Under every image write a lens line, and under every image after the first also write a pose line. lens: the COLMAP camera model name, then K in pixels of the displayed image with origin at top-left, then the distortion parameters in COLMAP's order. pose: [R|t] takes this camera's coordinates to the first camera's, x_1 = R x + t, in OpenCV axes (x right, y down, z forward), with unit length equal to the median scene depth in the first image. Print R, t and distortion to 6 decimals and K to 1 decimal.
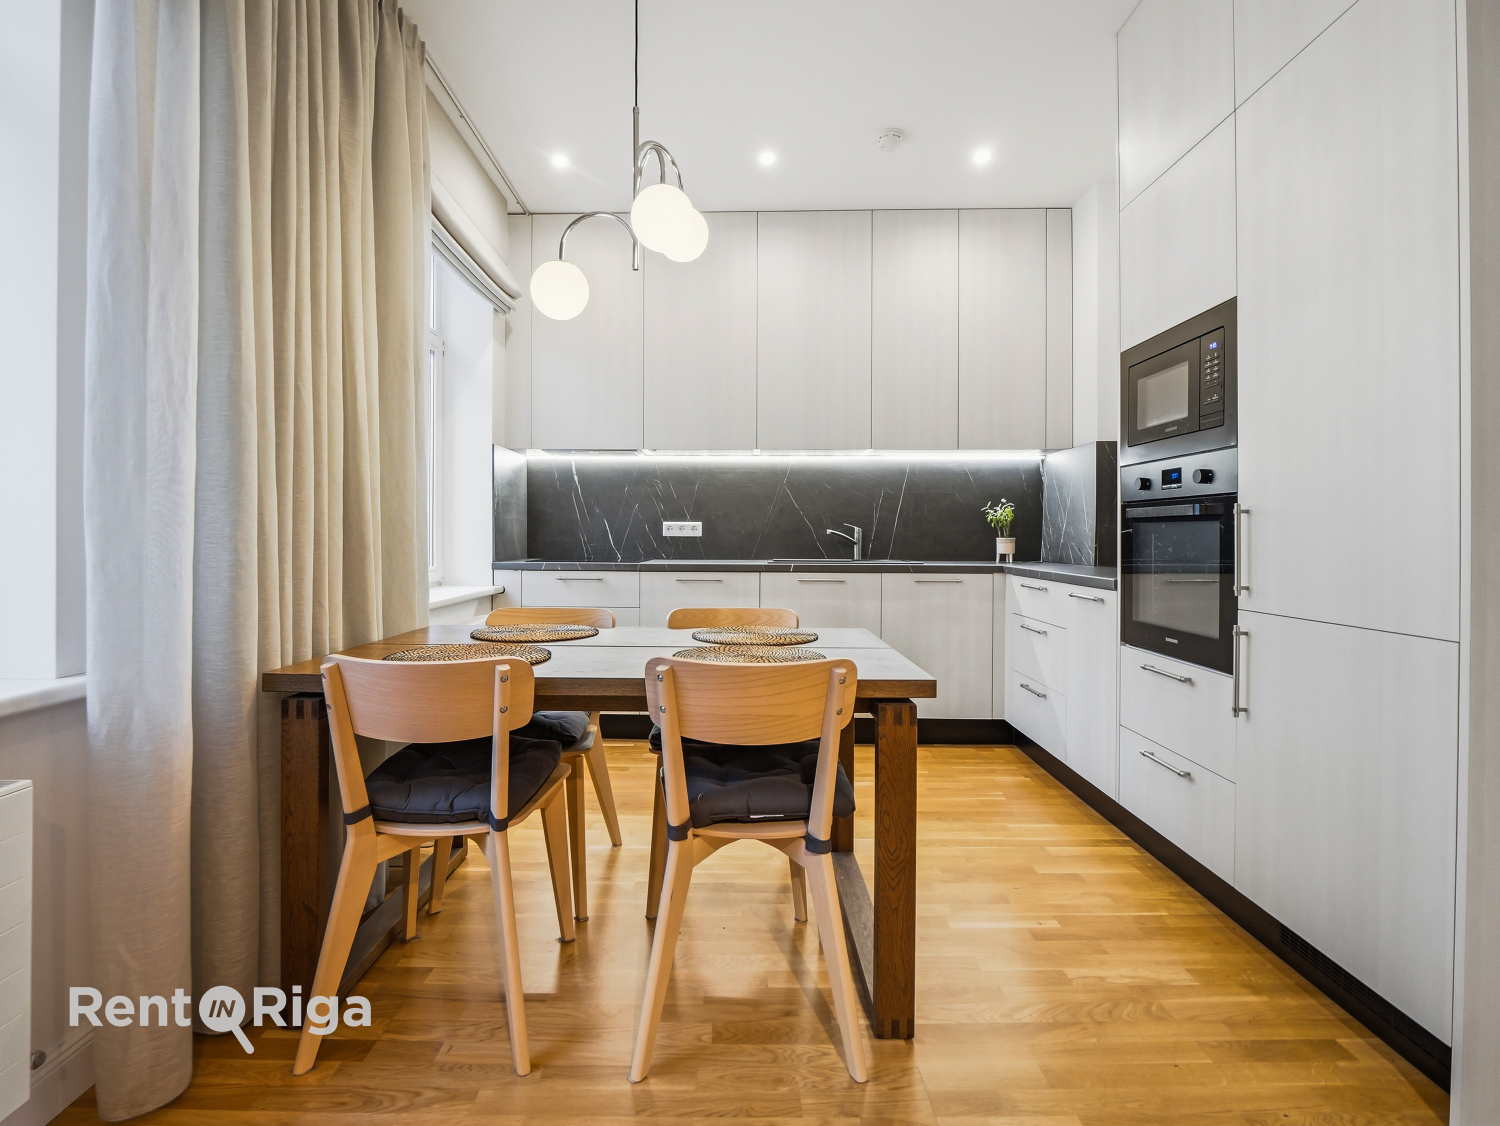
lens RADIAL K [[722.0, 0, 750.9], [0, 722.0, 543.5], [0, 0, 1]] dist [0.000178, 0.000306]
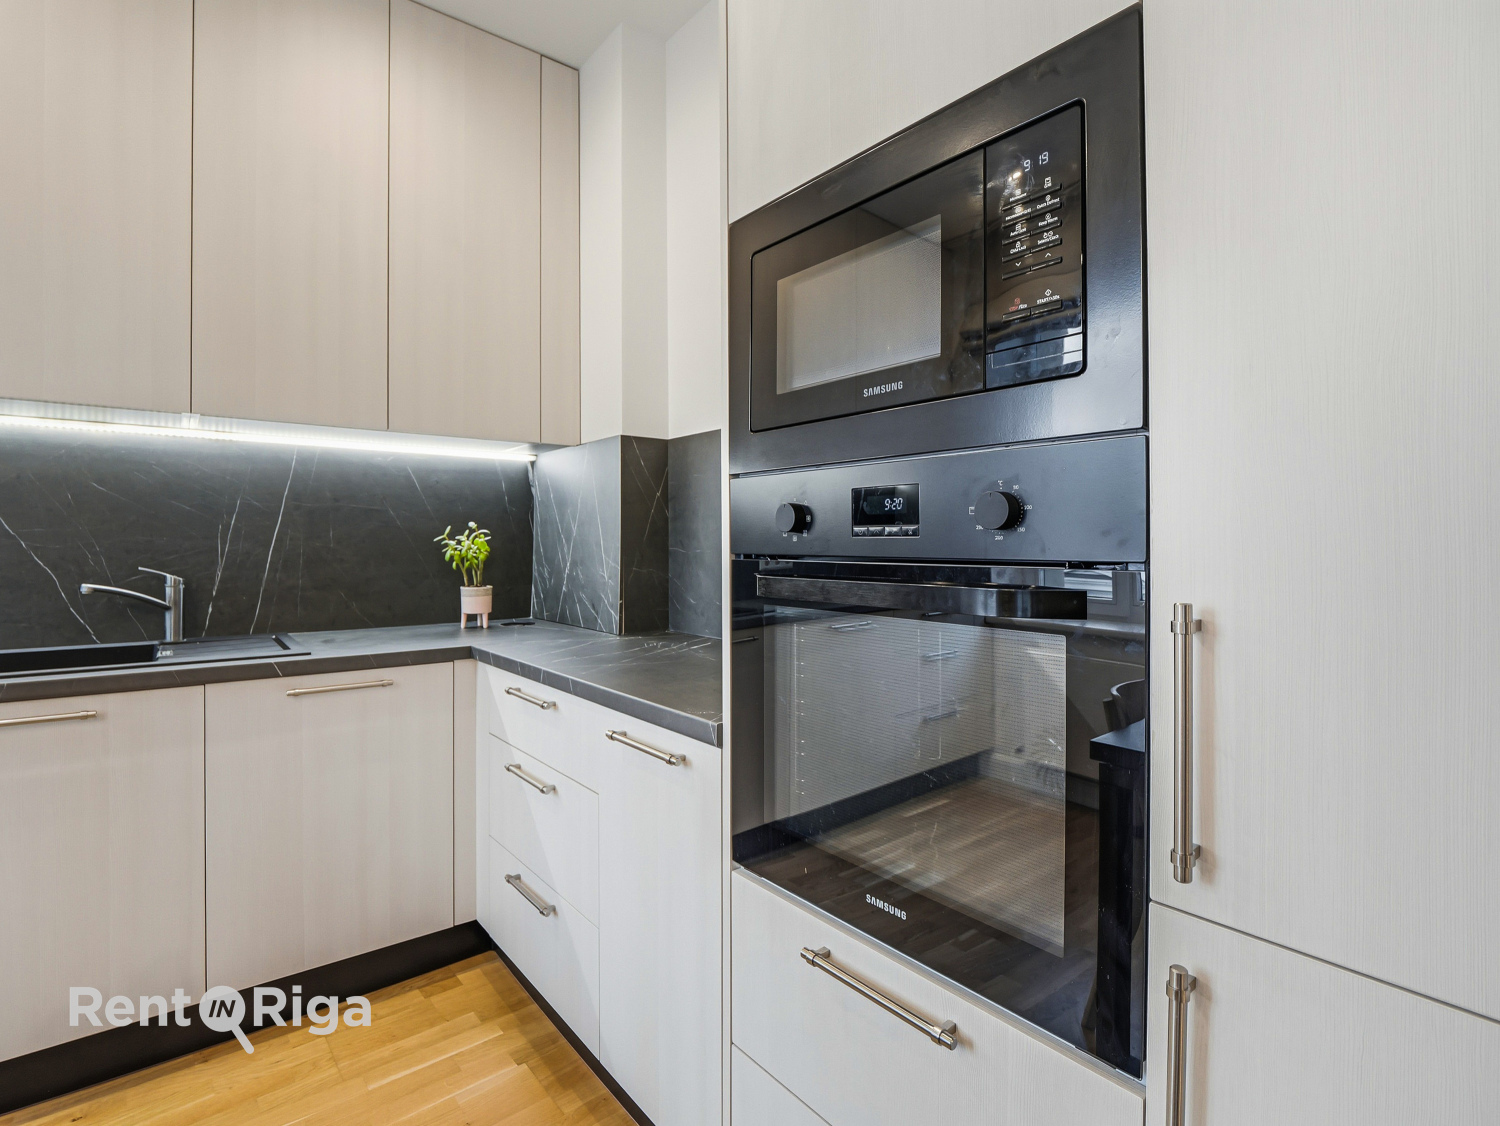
lens RADIAL K [[750.7, 0, 748.1], [0, 750.7, 541.9], [0, 0, 1]] dist [-0.021909, -0.000336]
pose [[0.772924, -0.000118, 0.634498, 0.137810], [0.010129, 0.999875, -0.012152, -0.036696], [-0.634418, 0.015819, 0.772829, 0.389760]]
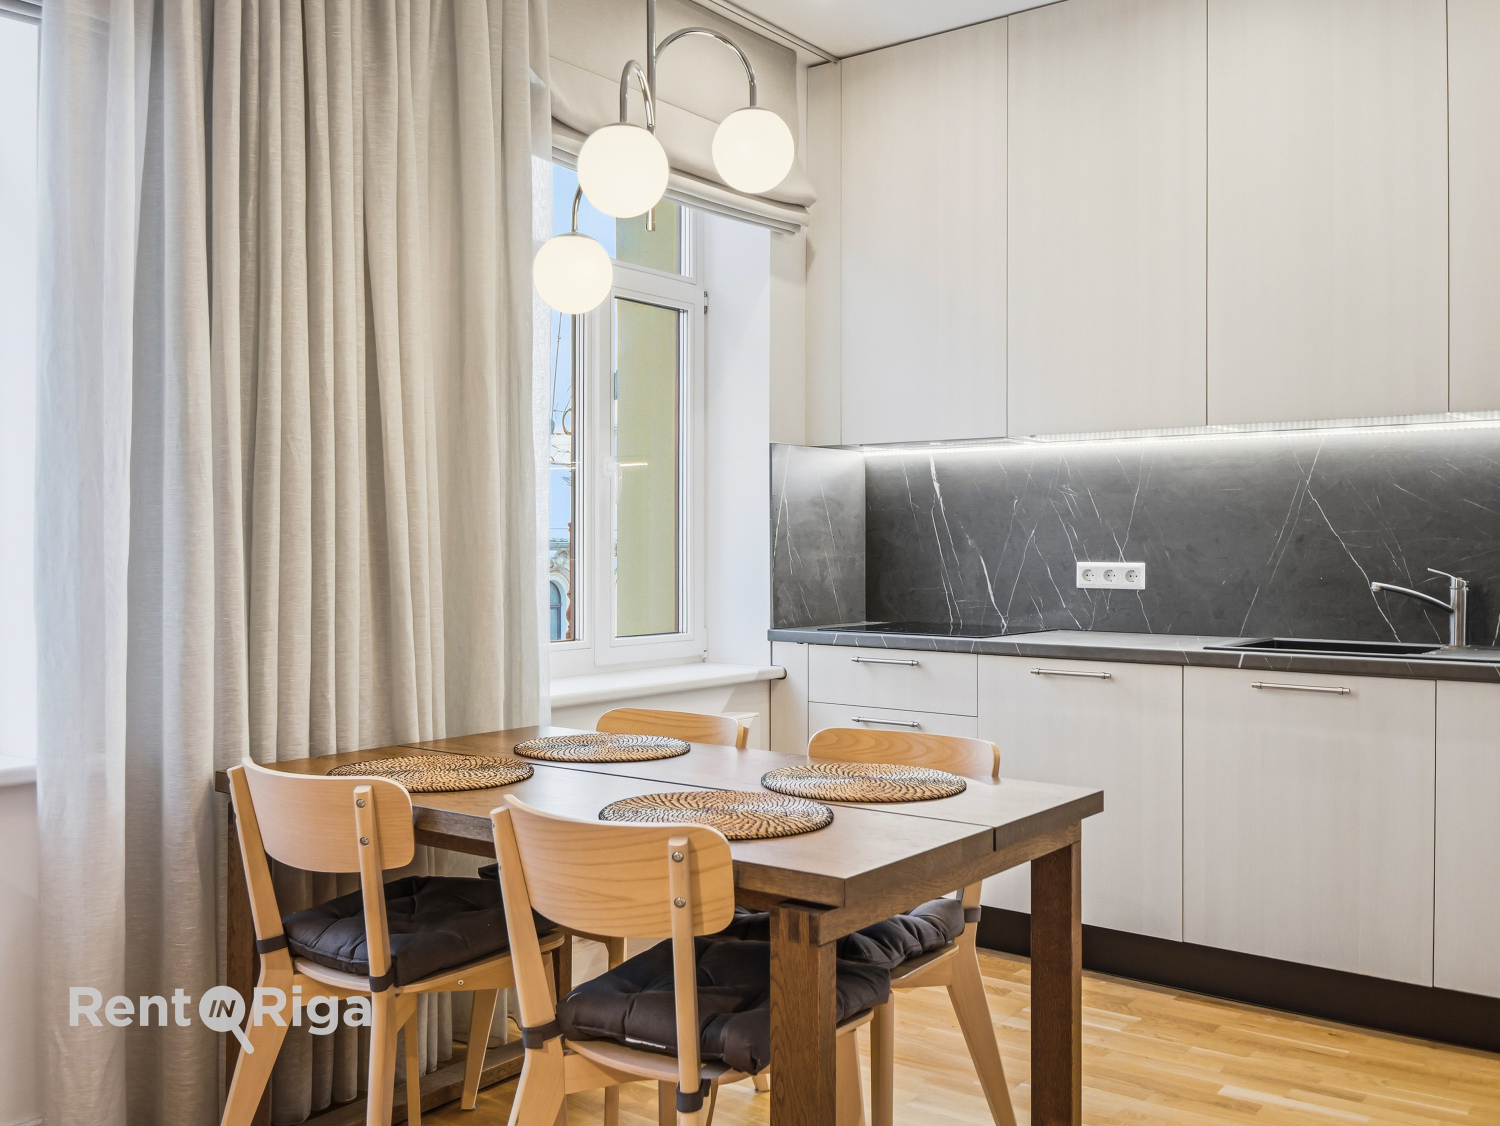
lens RADIAL K [[1413.0, 0, 750.0], [0, 1413.0, 563.0], [0, 0, 1]] dist [0.047391, -0.008171]
pose [[0.806592, 0.005812, -0.591080, 0.342507], [-0.005730, 0.999982, 0.002014, -0.032456], [0.591081, 0.001763, 0.806610, -0.014563]]
